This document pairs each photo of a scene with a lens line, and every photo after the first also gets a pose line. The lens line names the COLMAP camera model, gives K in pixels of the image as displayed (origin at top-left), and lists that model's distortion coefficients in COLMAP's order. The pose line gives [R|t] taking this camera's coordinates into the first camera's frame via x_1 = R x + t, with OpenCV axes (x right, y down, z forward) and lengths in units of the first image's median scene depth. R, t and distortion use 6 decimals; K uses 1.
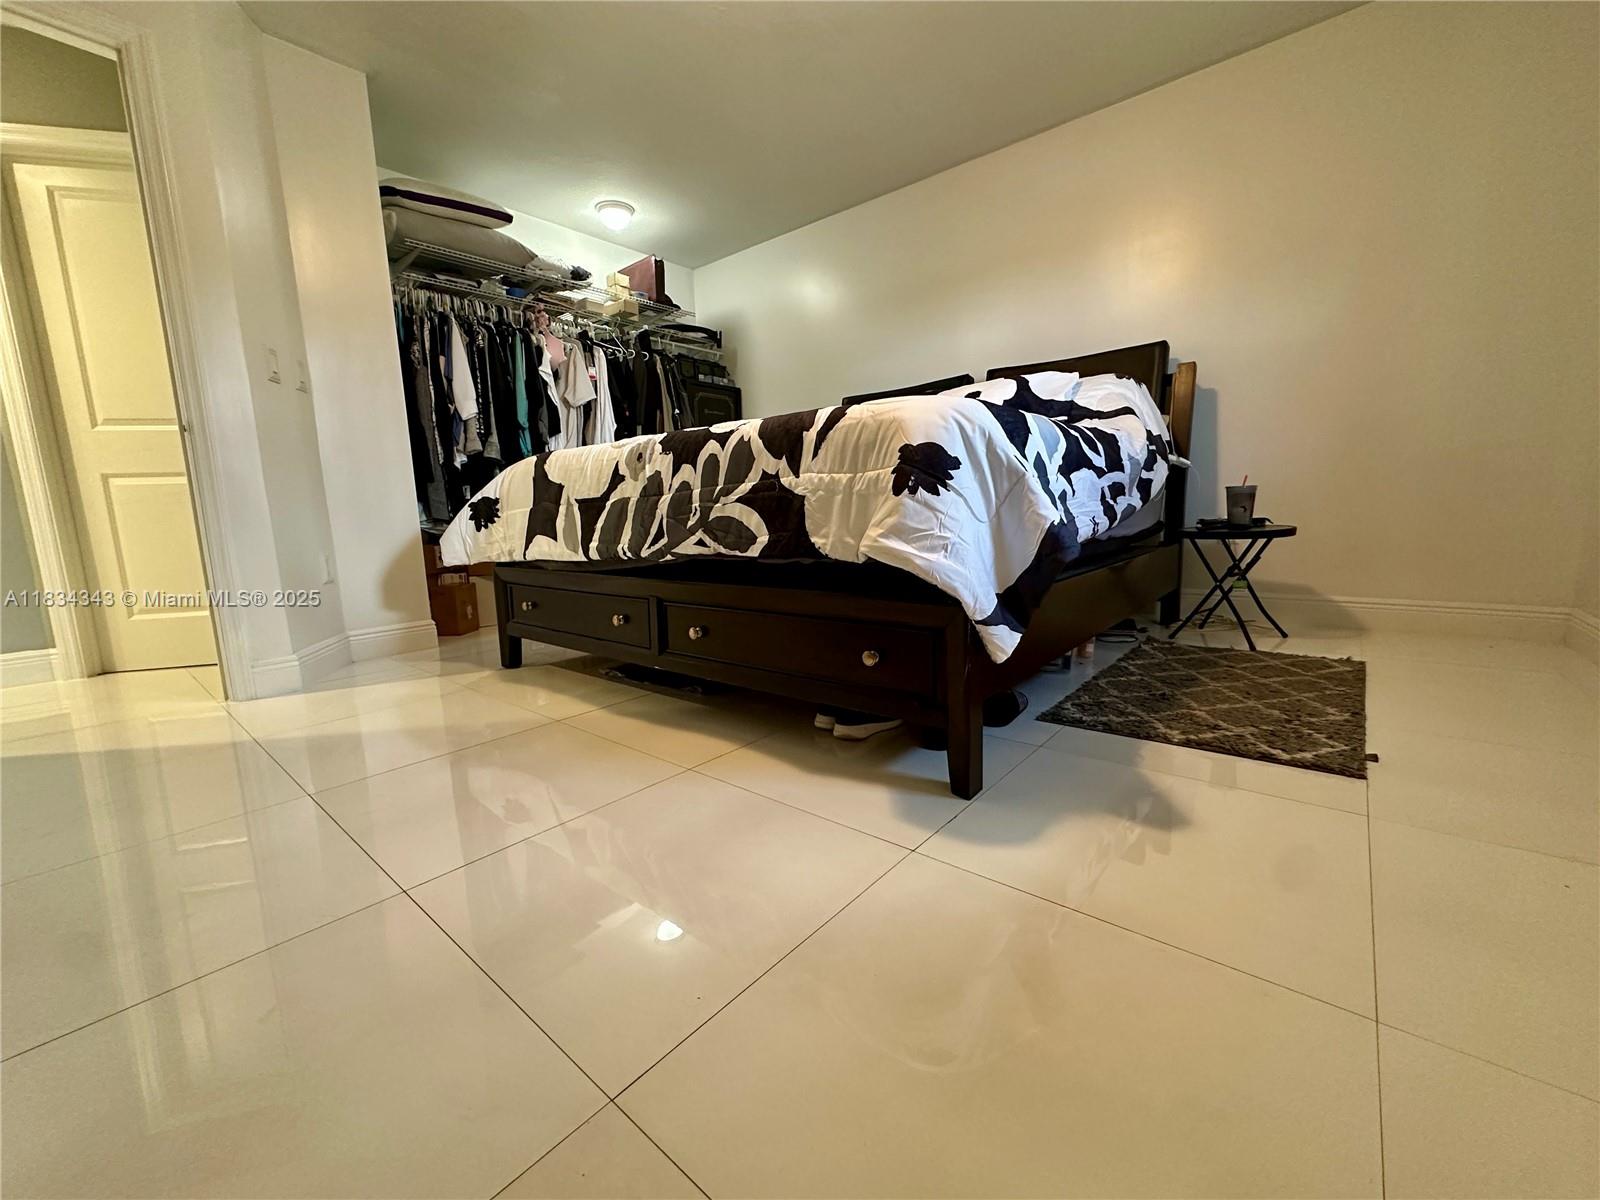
lens RADIAL K [[639.1, 0, 800.0], [0, 639.1, 600.0], [0, 0, 1]] dist [-0.002069, 0.000205]
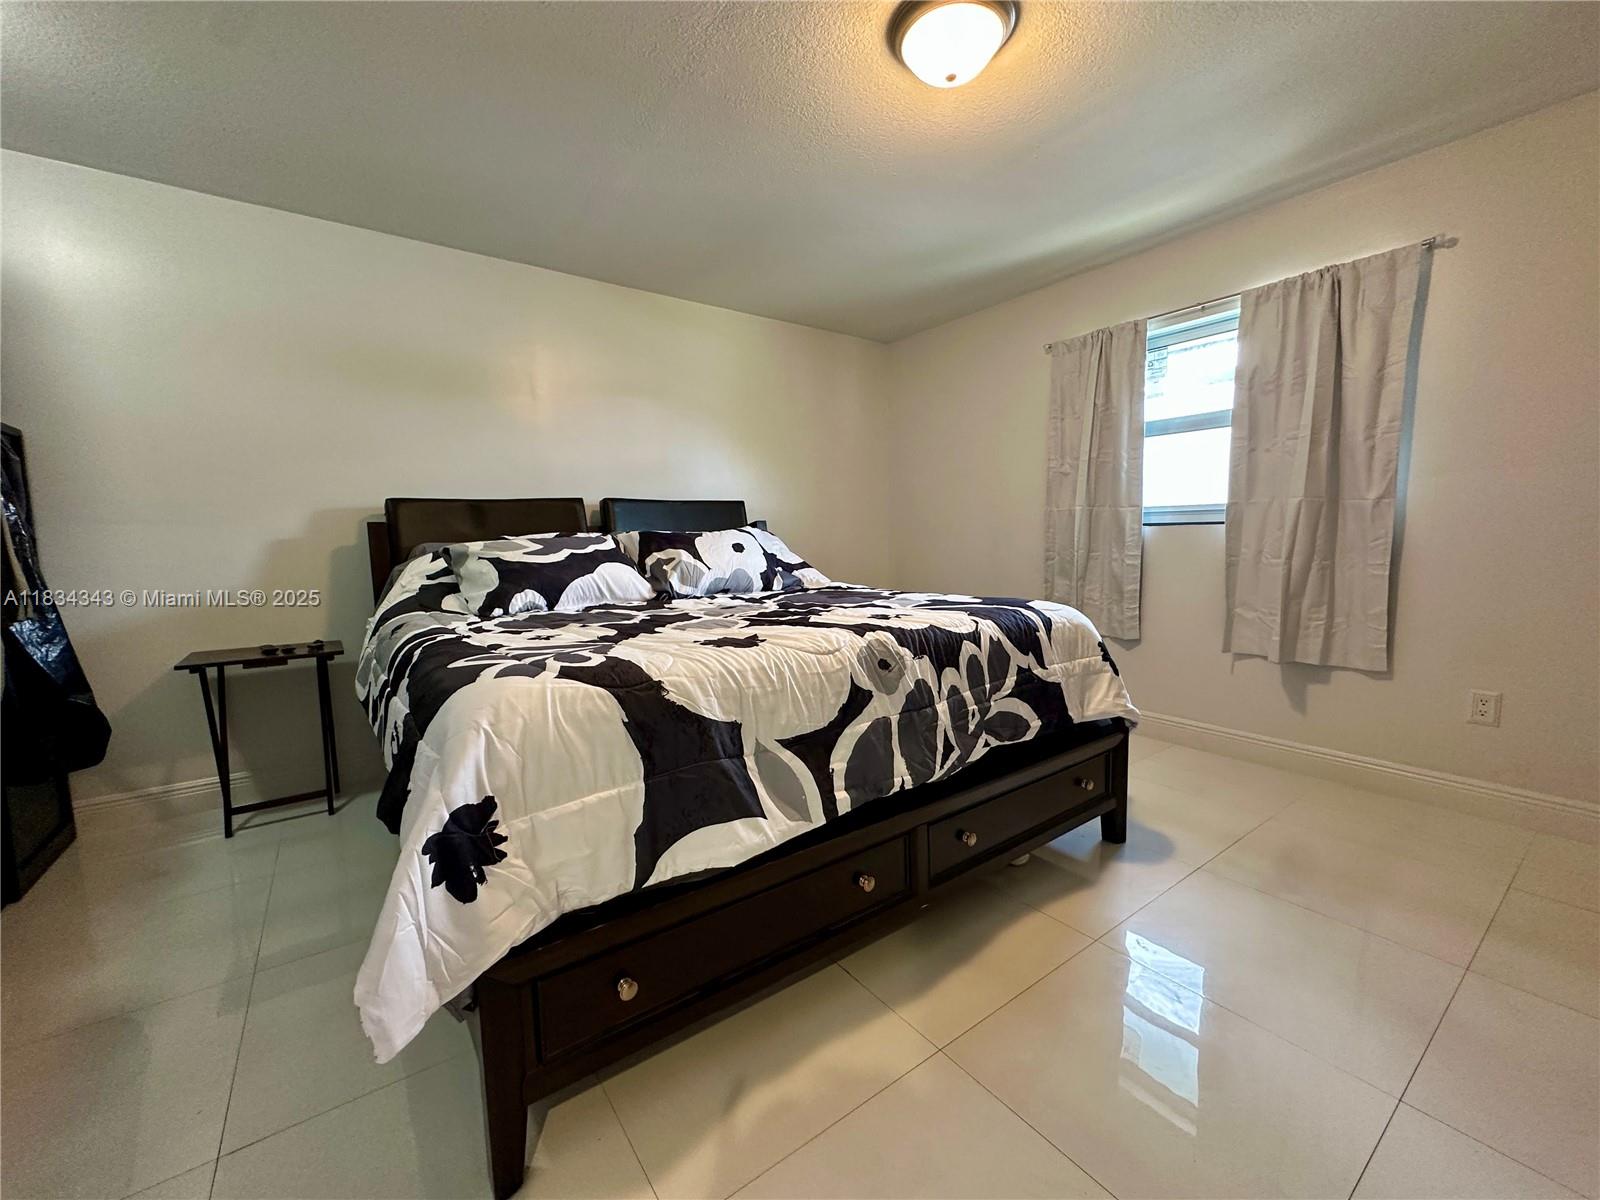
lens RADIAL K [[639.1, 0, 800.0], [0, 639.1, 600.0], [0, 0, 1]] dist [-0.002069, 0.000205]
pose [[0.247264, -0.065416, 0.966737, -1.189313], [0.155208, 0.987509, 0.027123, -0.386901], [-0.956437, 0.143339, 0.254329, 0.995670]]
